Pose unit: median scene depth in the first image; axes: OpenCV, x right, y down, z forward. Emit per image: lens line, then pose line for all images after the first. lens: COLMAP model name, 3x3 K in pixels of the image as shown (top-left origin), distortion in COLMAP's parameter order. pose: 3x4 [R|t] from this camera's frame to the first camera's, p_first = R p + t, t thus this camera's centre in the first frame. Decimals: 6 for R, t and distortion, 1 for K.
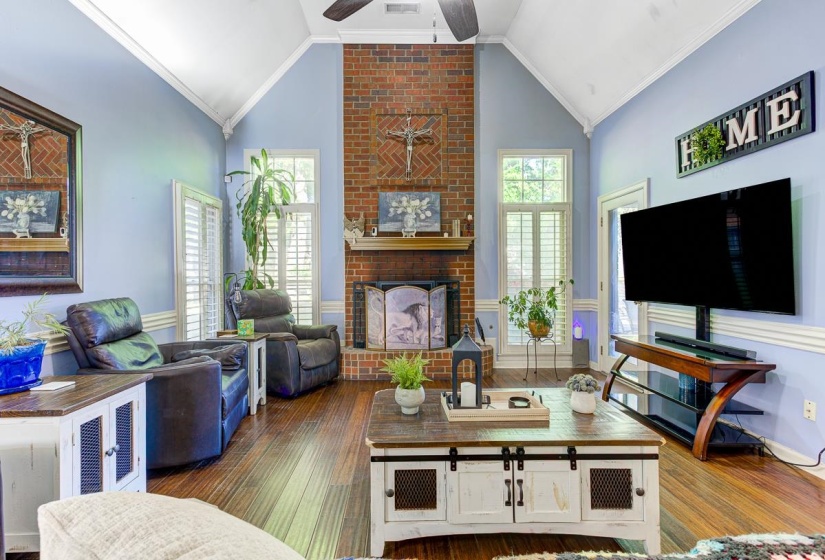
lens RADIAL K [[397.6, 0, 402.4], [0, 397.6, 275.8], [0, 0, 1]] dist [0.010180, 0.004778]
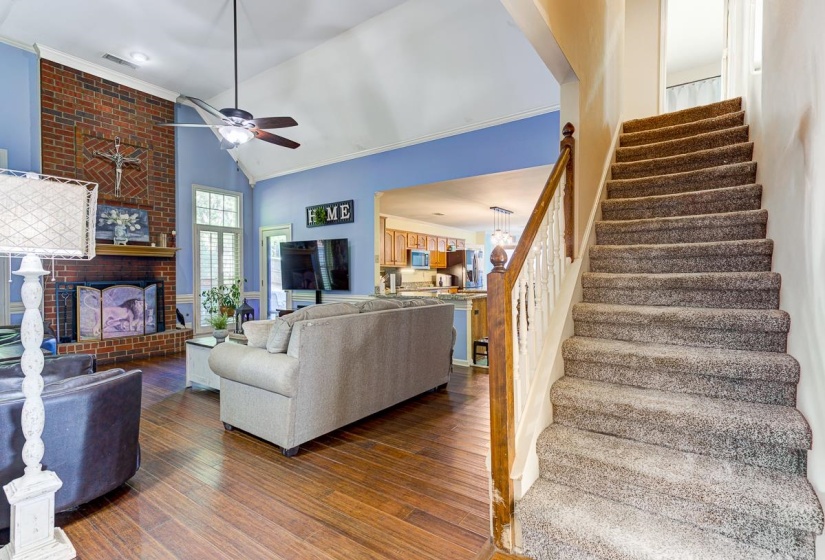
lens RADIAL K [[397.6, 0, 404.4], [0, 397.6, 275.9], [0, 0, 1]] dist [0.010180, 0.004778]
pose [[0.598117, -0.000361, 0.801408, -0.435116], [0.003876, 0.999990, -0.002443, 0.003486], [-0.801399, 0.004567, 0.598113, -0.411434]]
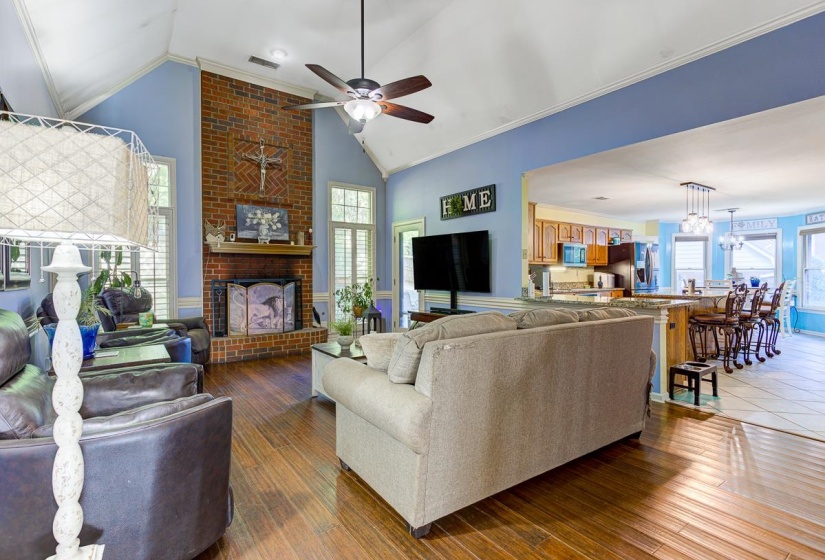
lens RADIAL K [[397.6, 0, 403.7], [0, 397.6, 275.7], [0, 0, 1]] dist [0.010180, 0.004778]
pose [[0.826064, 0.000603, 0.563577, -0.317484], [-0.000652, 1.000000, -0.000115, 0.002752], [-0.563577, -0.000272, 0.826064, -0.263851]]
